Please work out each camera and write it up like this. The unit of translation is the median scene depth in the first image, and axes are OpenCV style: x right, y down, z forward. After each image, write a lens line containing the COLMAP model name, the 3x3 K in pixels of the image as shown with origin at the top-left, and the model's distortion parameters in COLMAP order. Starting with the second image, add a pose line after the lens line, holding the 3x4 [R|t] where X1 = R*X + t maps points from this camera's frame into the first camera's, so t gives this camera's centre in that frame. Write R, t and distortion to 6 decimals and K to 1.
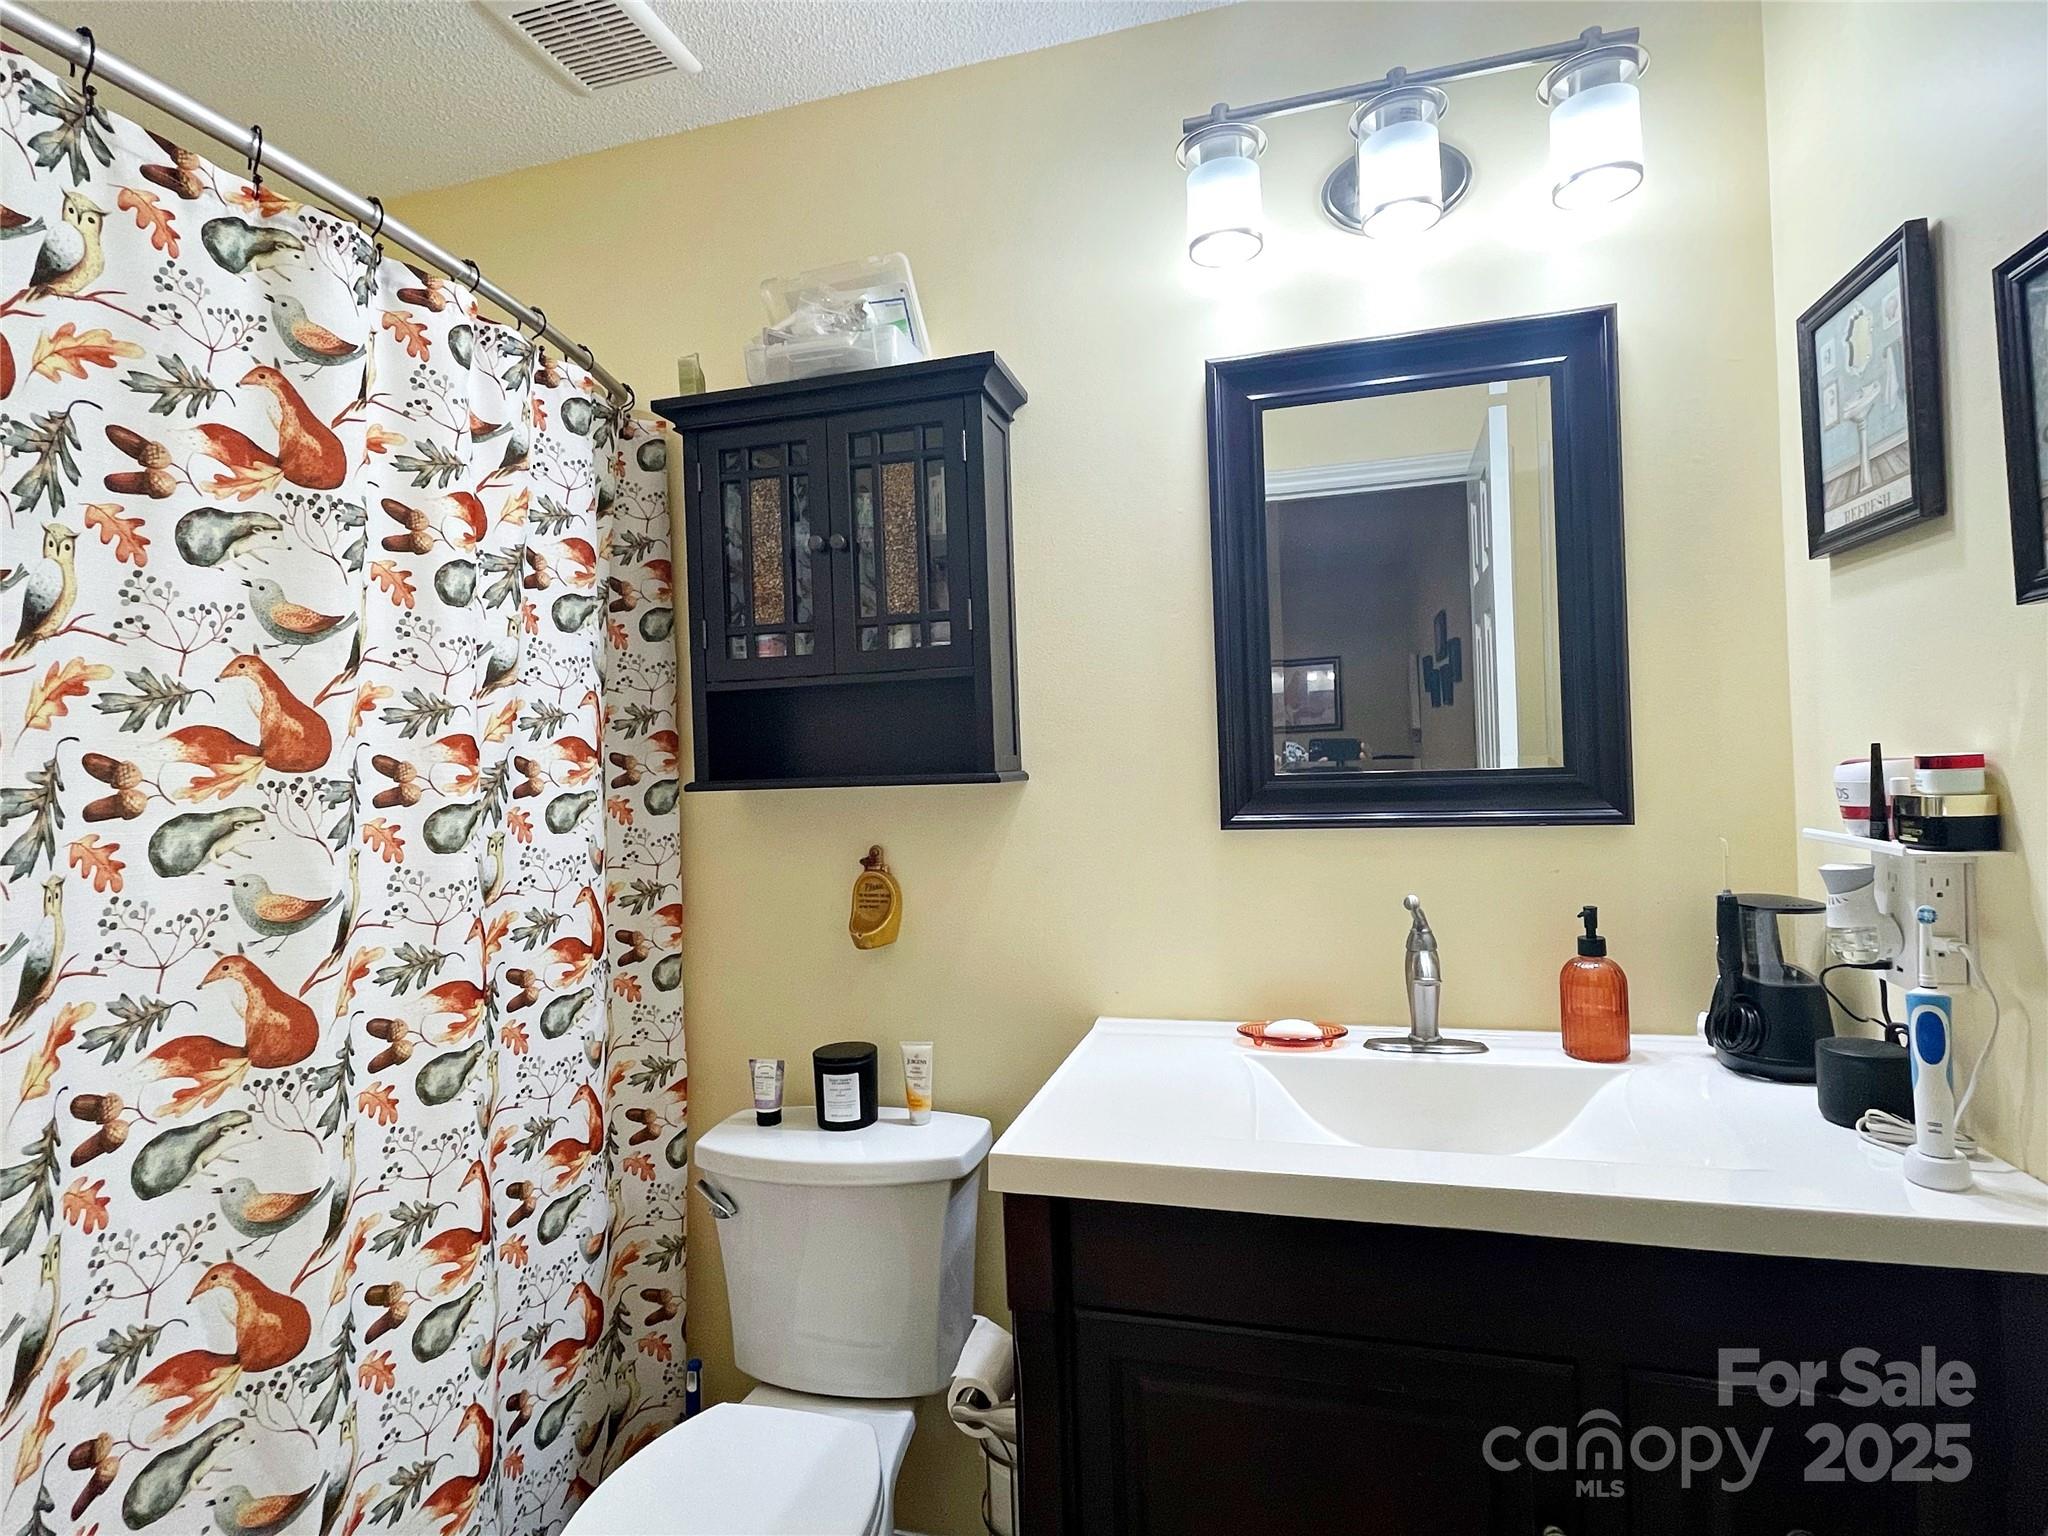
lens RADIAL K [[1049.6, 0, 1020.0], [0, 1049.6, 760.9], [0, 0, 1]] dist [0.024637, 0.001384]
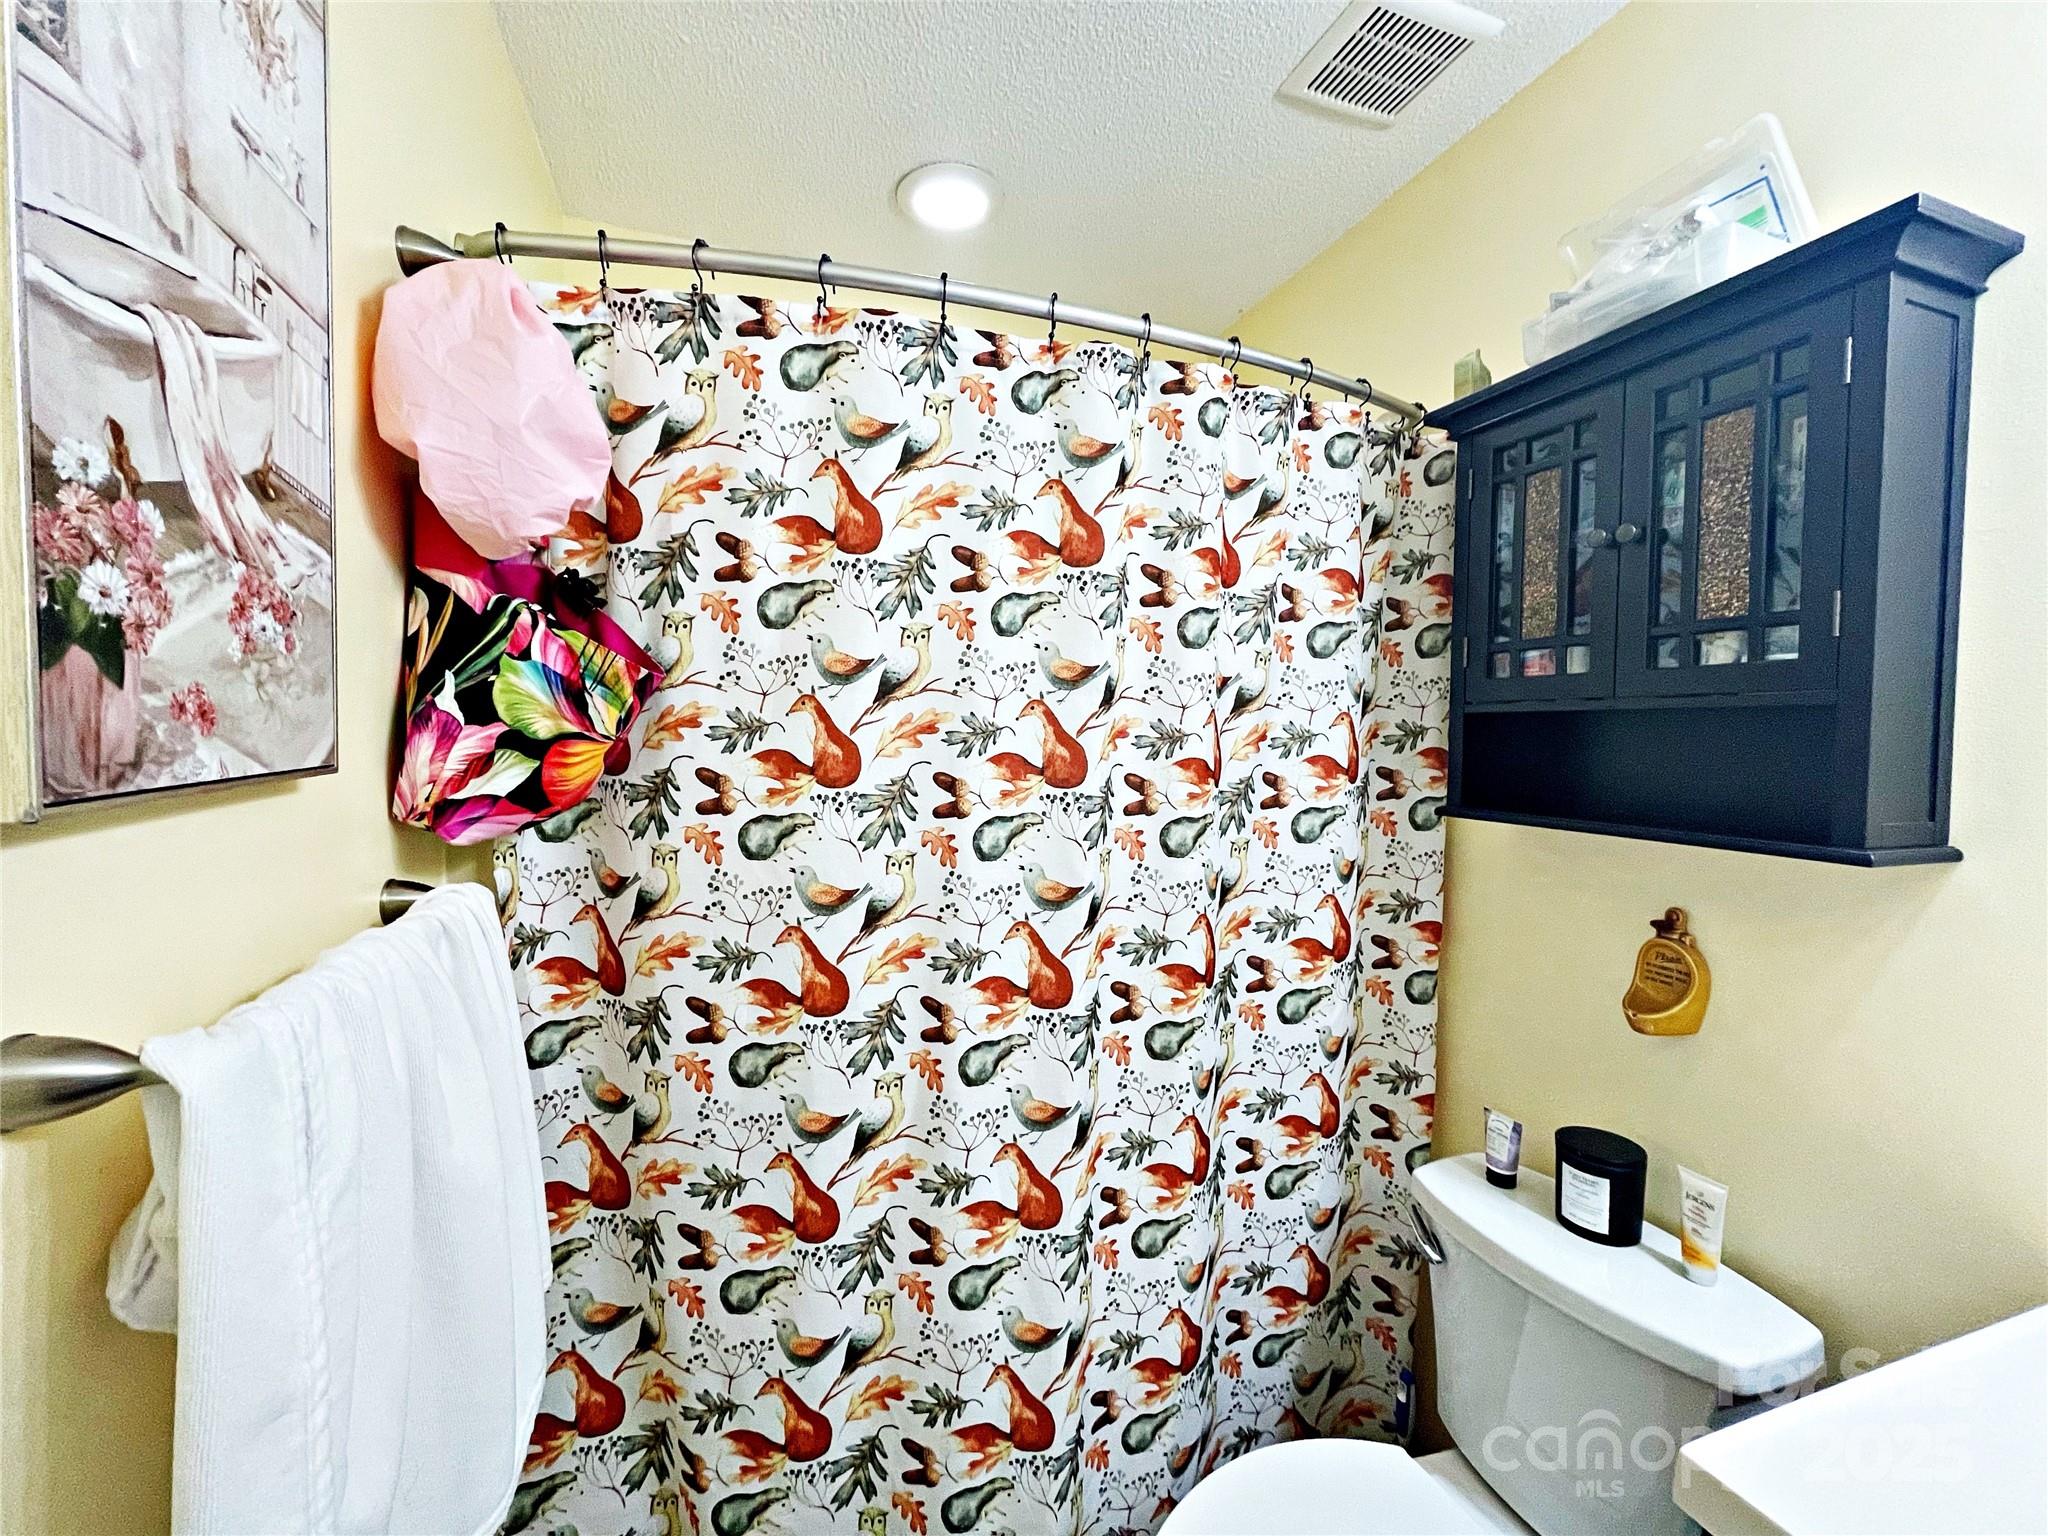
lens RADIAL K [[839.9, 0, 1028.0], [0, 839.9, 764.5], [0, 0, 1]] dist [0.005660, 0.000427]
pose [[0.584338, 0.073299, -0.808193, 0.094767], [-0.033011, 0.997235, 0.066576, -0.060926], [0.810839, -0.012223, 0.585142, 0.254836]]
